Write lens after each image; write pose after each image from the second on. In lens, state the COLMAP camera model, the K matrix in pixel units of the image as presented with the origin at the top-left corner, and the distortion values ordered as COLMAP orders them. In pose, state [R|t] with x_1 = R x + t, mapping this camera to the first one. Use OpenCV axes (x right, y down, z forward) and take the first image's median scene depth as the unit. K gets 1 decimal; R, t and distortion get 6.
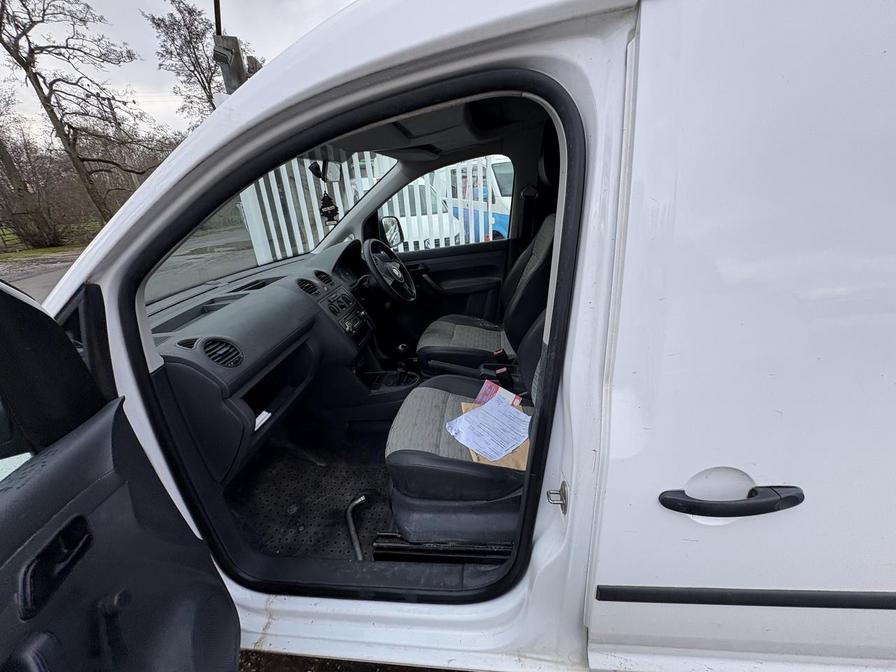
lens RADIAL K [[356.2, 0, 447.8], [0, 356.2, 336.0], [0, 0, 1]] dist [-0.002677, 0.000709]
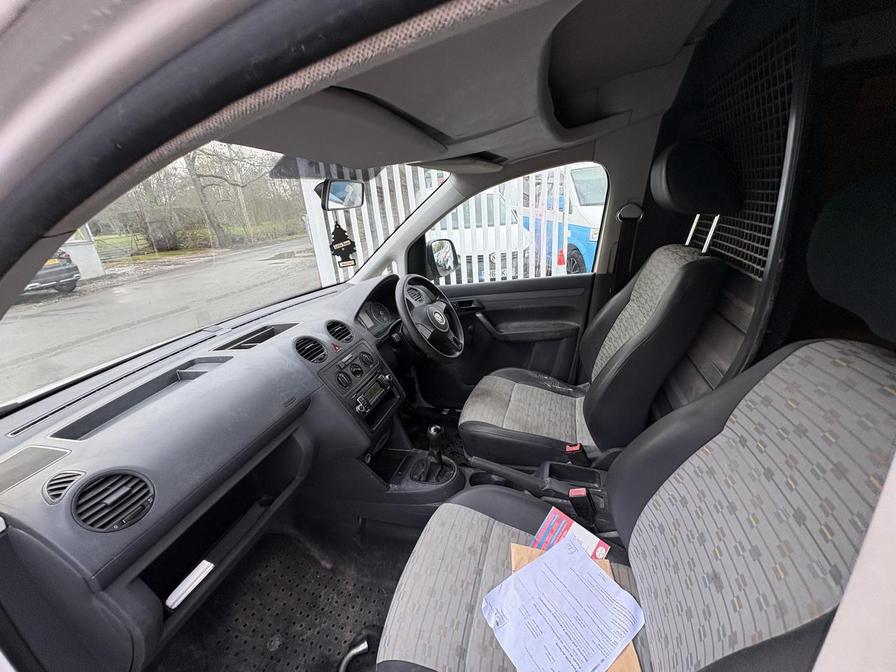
lens RADIAL K [[356.2, 0, 445.5], [0, 356.2, 333.6], [0, 0, 1]] dist [-0.002677, 0.000709]
pose [[0.980976, 0.056105, -0.185845, 0.014380], [-0.060063, 0.998071, -0.015729, -0.133384], [0.184604, 0.026592, 0.982453, 0.246971]]
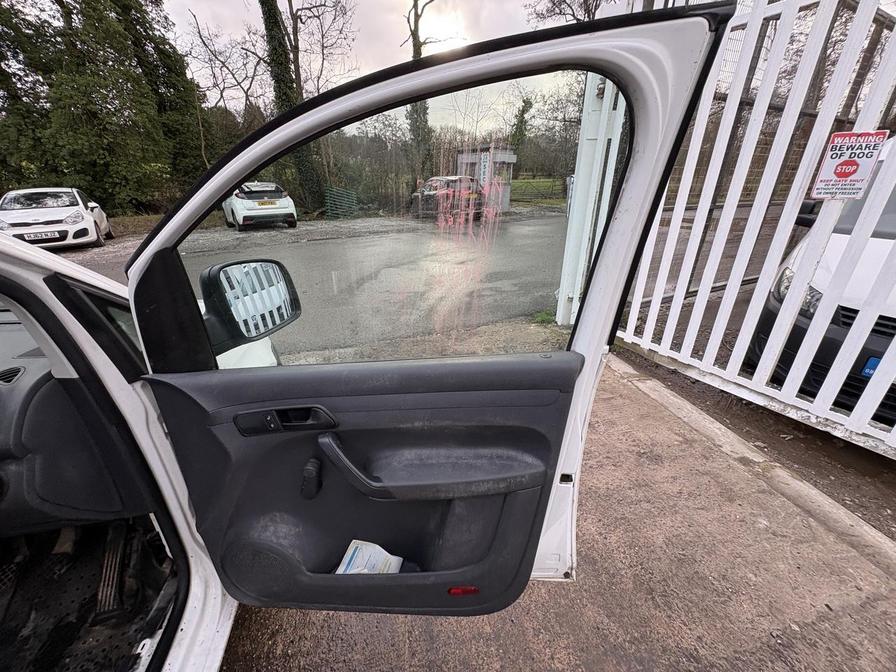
lens RADIAL K [[356.2, 0, 448.4], [0, 356.2, 337.9], [0, 0, 1]] dist [-0.002677, 0.000709]
pose [[0.325054, 0.448182, -0.832750, 0.179968], [-0.371877, 0.870207, 0.323183, -0.601690], [0.869510, 0.204629, 0.449532, 1.363149]]
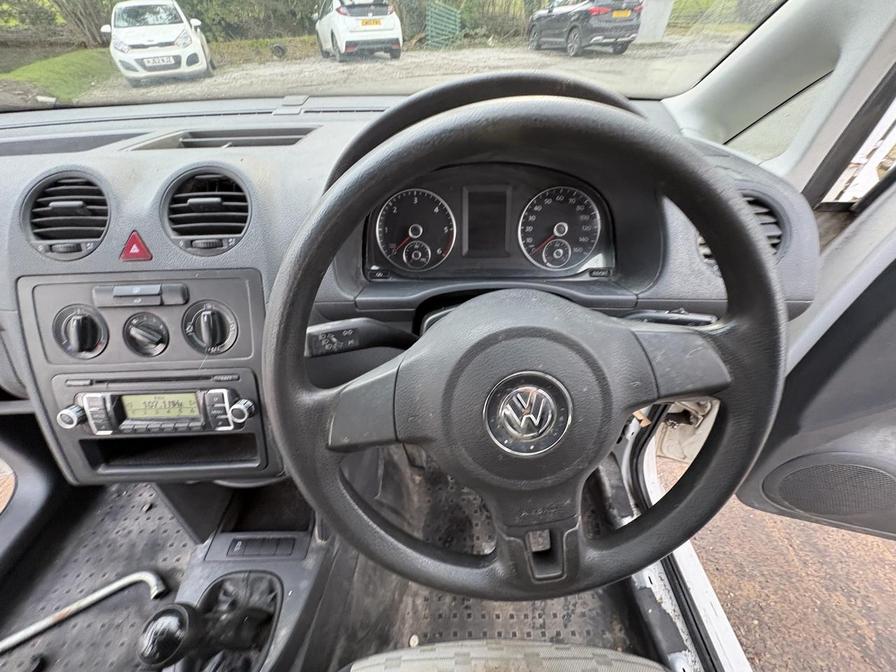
lens RADIAL K [[356.2, 0, 450.8], [0, 356.2, 338.5], [0, 0, 1]] dist [-0.002677, 0.000709]
pose [[0.127501, 0.735450, -0.665475, -0.080105], [-0.371224, 0.657569, 0.655588, -0.274782], [0.919748, 0.163452, 0.356857, 0.906943]]
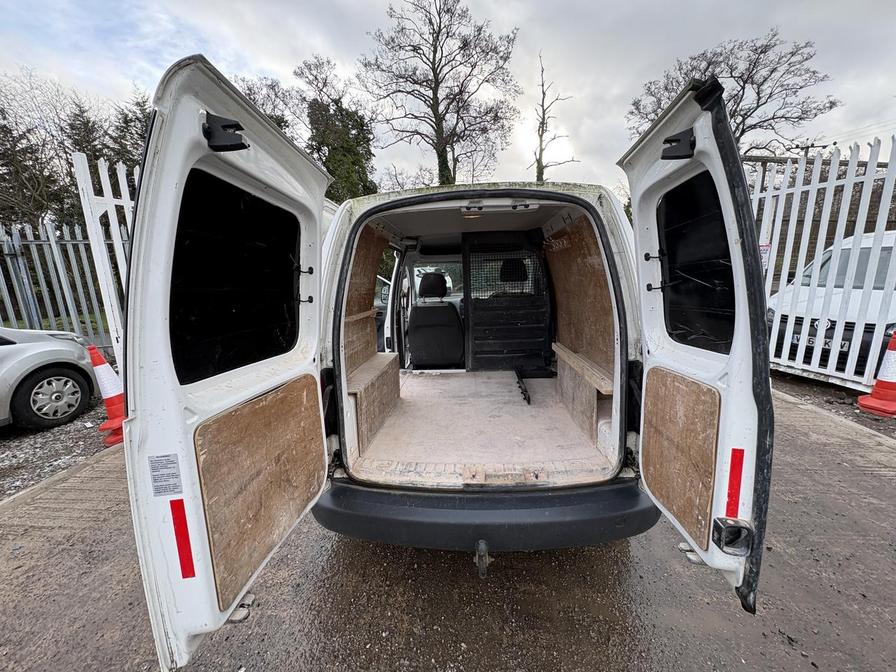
lens RADIAL K [[356.2, 0, 447.9], [0, 356.2, 335.4], [0, 0, 1]] dist [-0.002677, 0.000709]
pose [[0.058877, 0.266380, -0.962068, 1.941735], [-0.350835, 0.907783, 0.229879, -0.383505], [0.934585, 0.323992, 0.146903, 0.364176]]
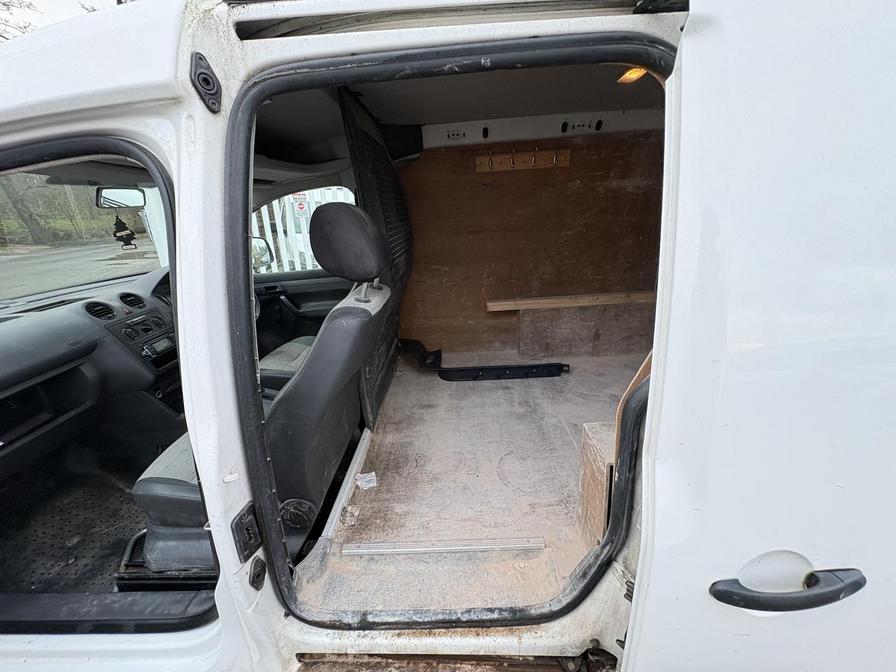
lens RADIAL K [[356.2, 0, 449.2], [0, 356.2, 335.5], [0, 0, 1]] dist [-0.002677, 0.000709]
pose [[0.994345, 0.017600, 0.104731, 0.360360], [-0.013191, 0.999003, -0.042645, -0.029210], [-0.105377, 0.041022, 0.993586, -0.062687]]
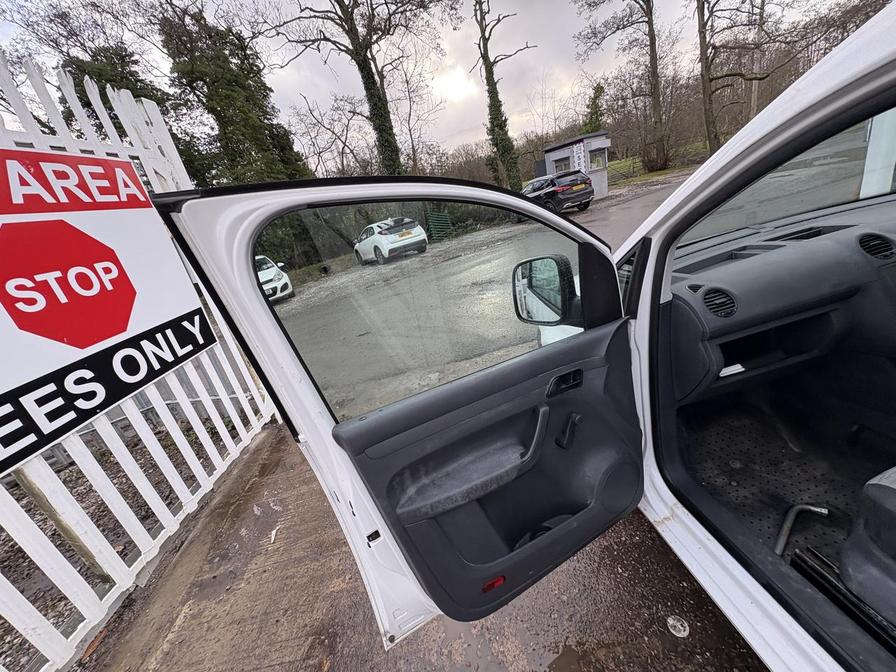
lens RADIAL K [[356.2, 0, 449.4], [0, 356.2, 336.9], [0, 0, 1]] dist [-0.002677, 0.000709]
pose [[0.247792, 0.360870, -0.899095, 0.114280], [-0.160938, 0.930476, 0.329110, -0.043935], [0.955352, 0.063148, 0.288642, -0.081417]]
